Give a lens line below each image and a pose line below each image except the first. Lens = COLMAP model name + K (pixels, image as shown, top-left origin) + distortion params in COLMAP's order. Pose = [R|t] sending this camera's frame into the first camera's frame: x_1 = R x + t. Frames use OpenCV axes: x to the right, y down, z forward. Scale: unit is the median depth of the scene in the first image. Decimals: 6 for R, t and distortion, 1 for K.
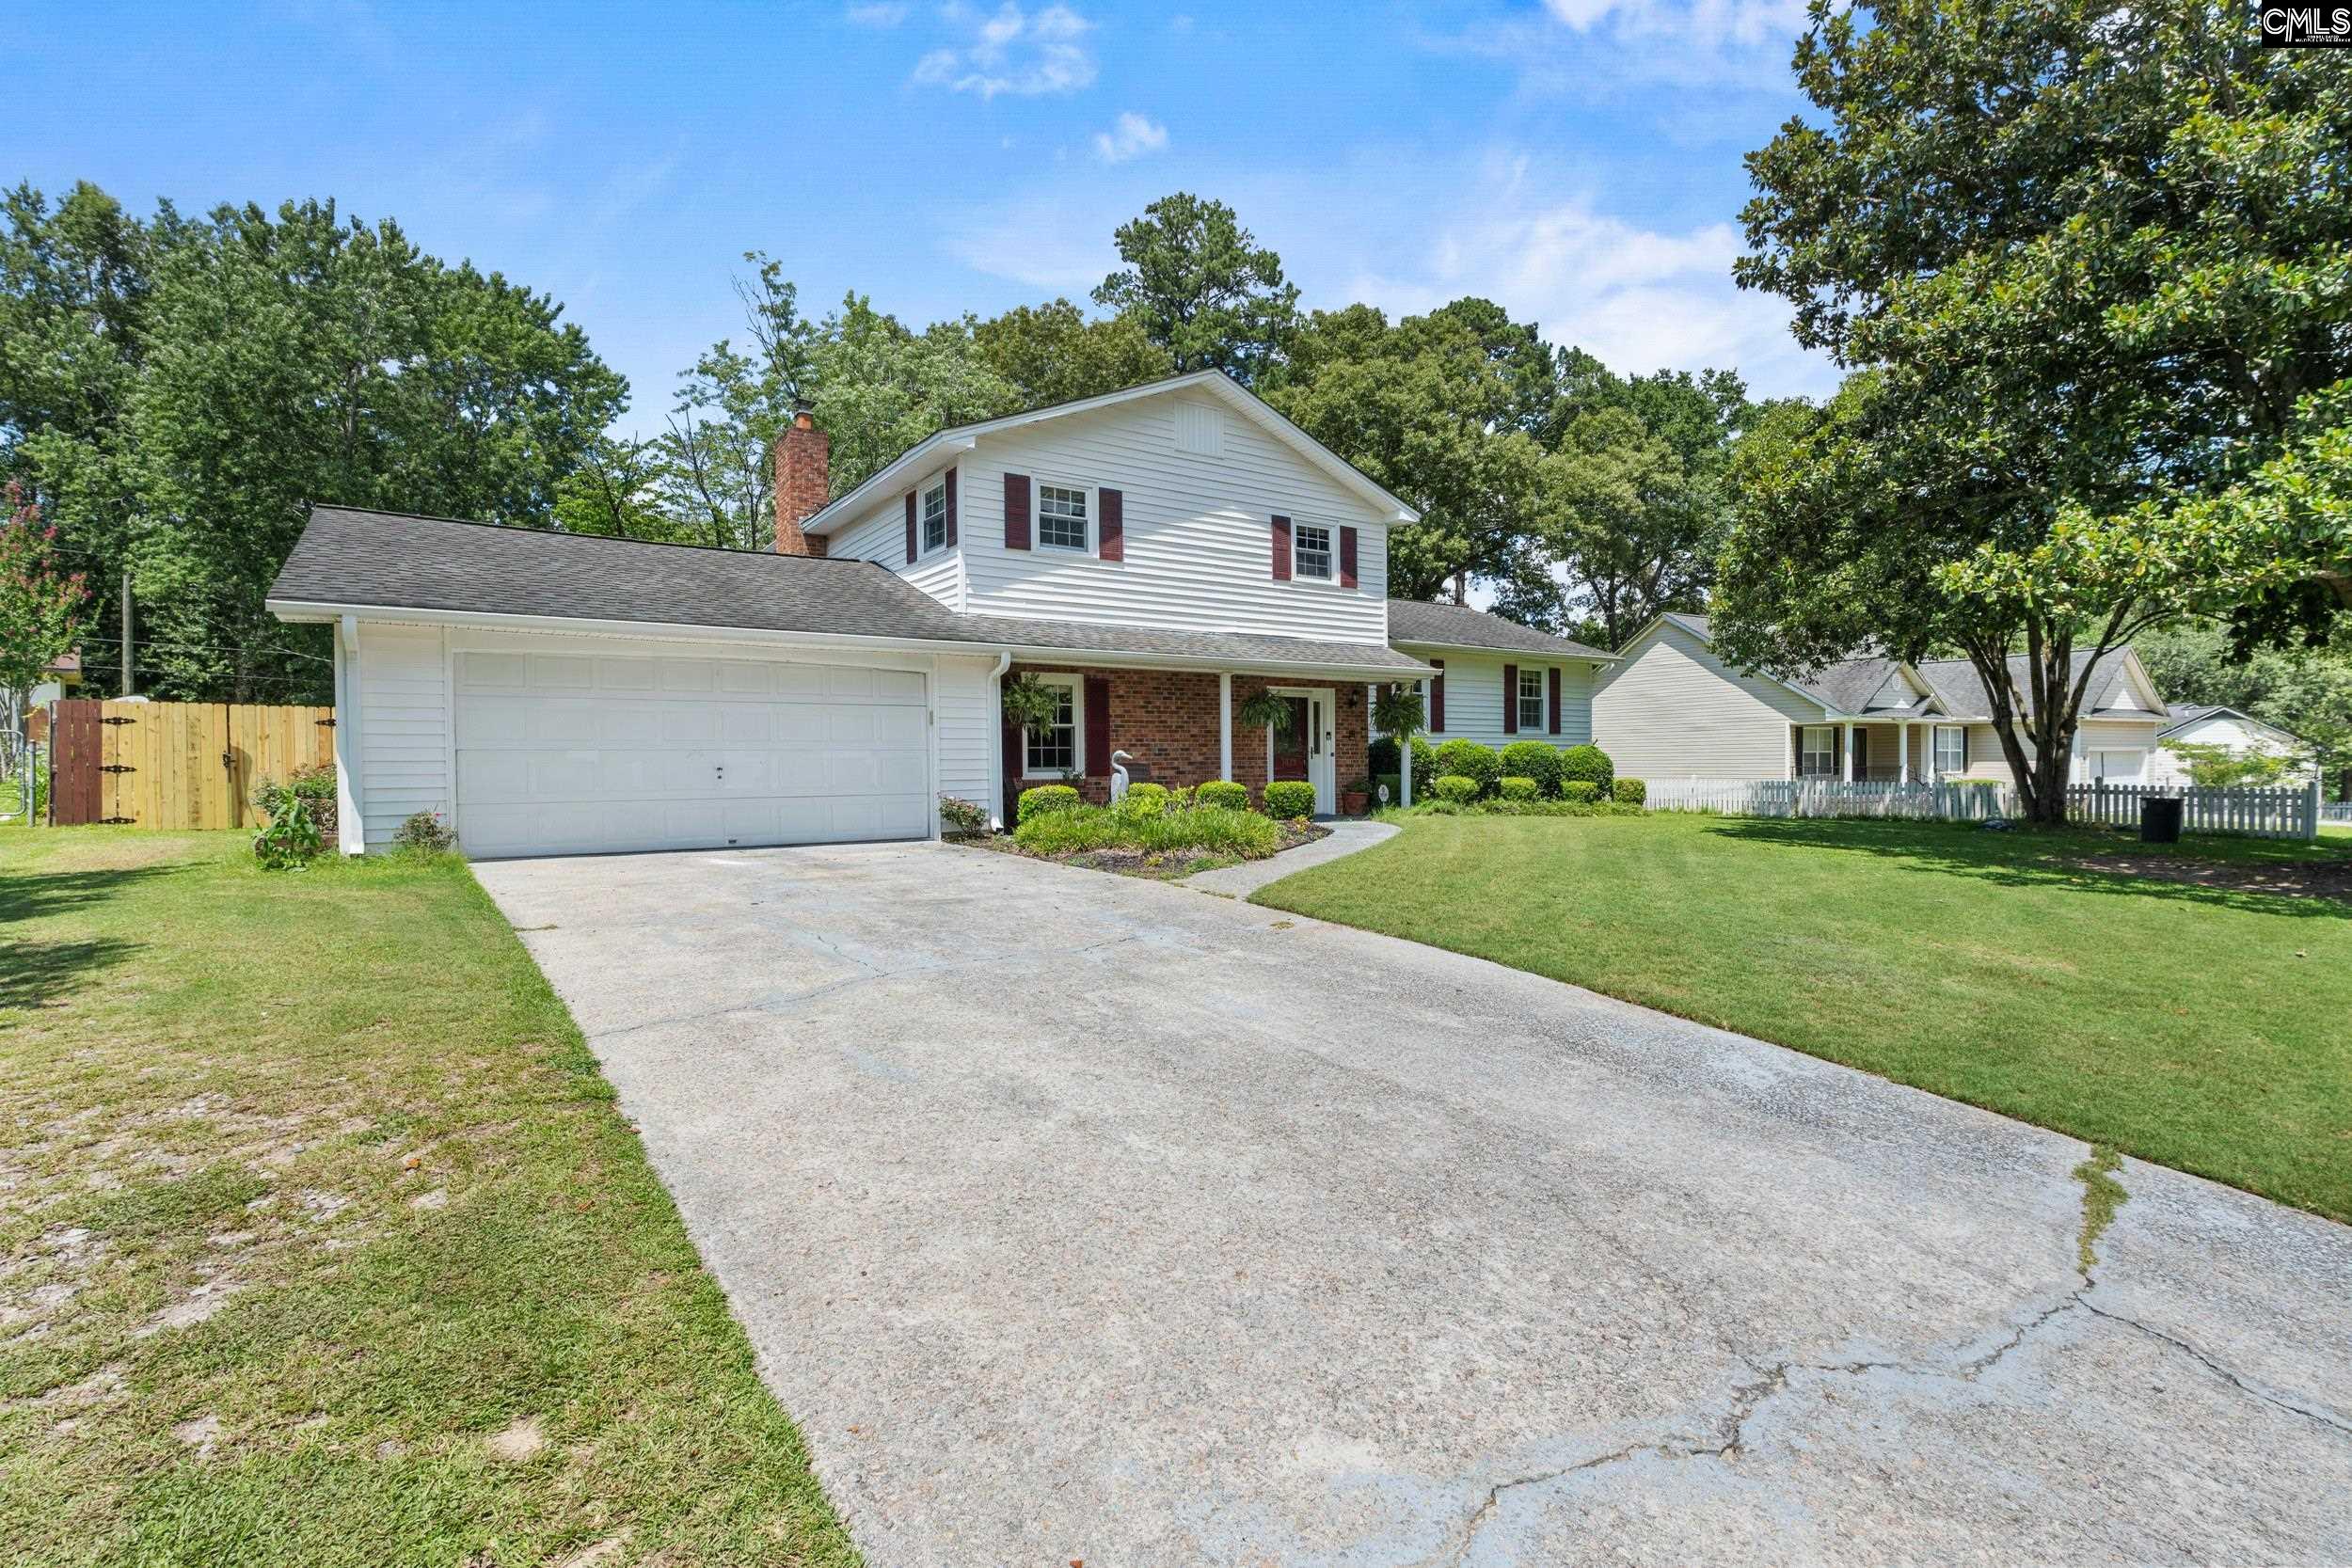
lens RADIAL K [[1092.0, 0, 1167.0], [0, 1092.0, 755.7], [0, 0, 1]] dist [-0.001746, -0.000326]
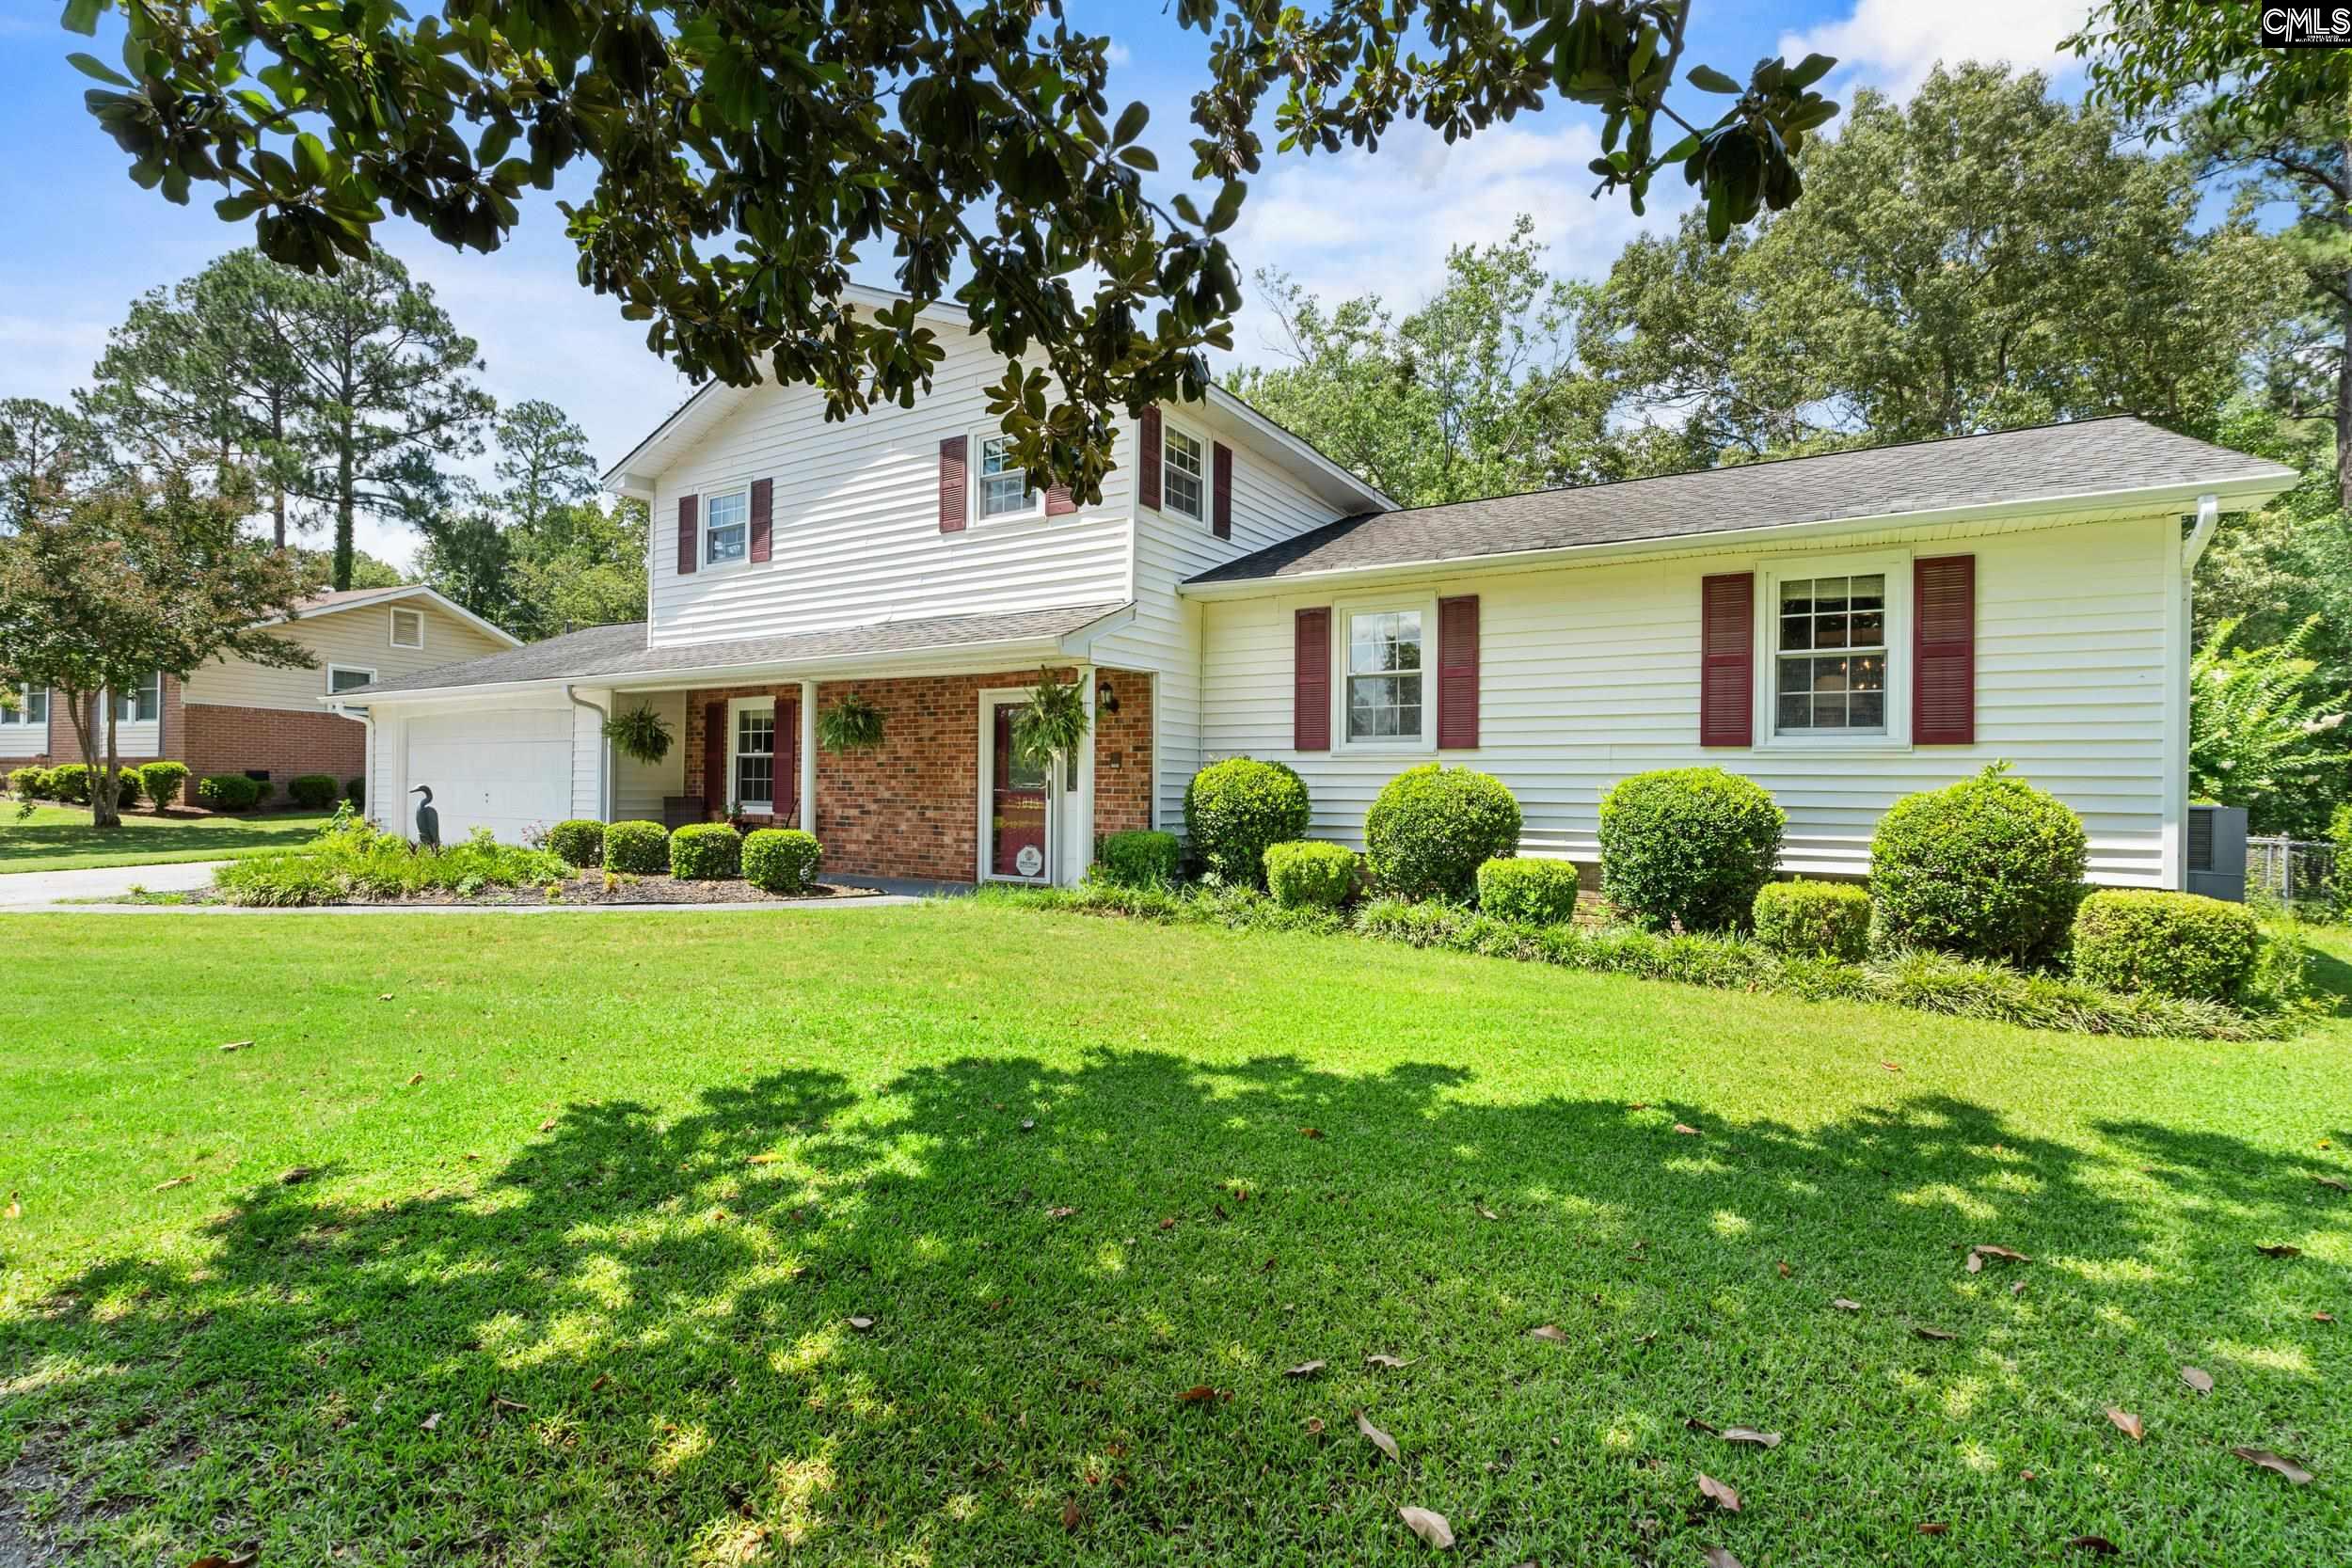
lens RADIAL K [[1092.0, 0, 1167.0], [0, 1092.0, 755.7], [0, 0, 1]] dist [-0.001746, -0.000326]
pose [[0.398571, -0.007272, -0.917108, 0.817056], [-0.002012, 0.999959, -0.008803, -0.018437], [0.917135, 0.005354, 0.398541, 0.901065]]
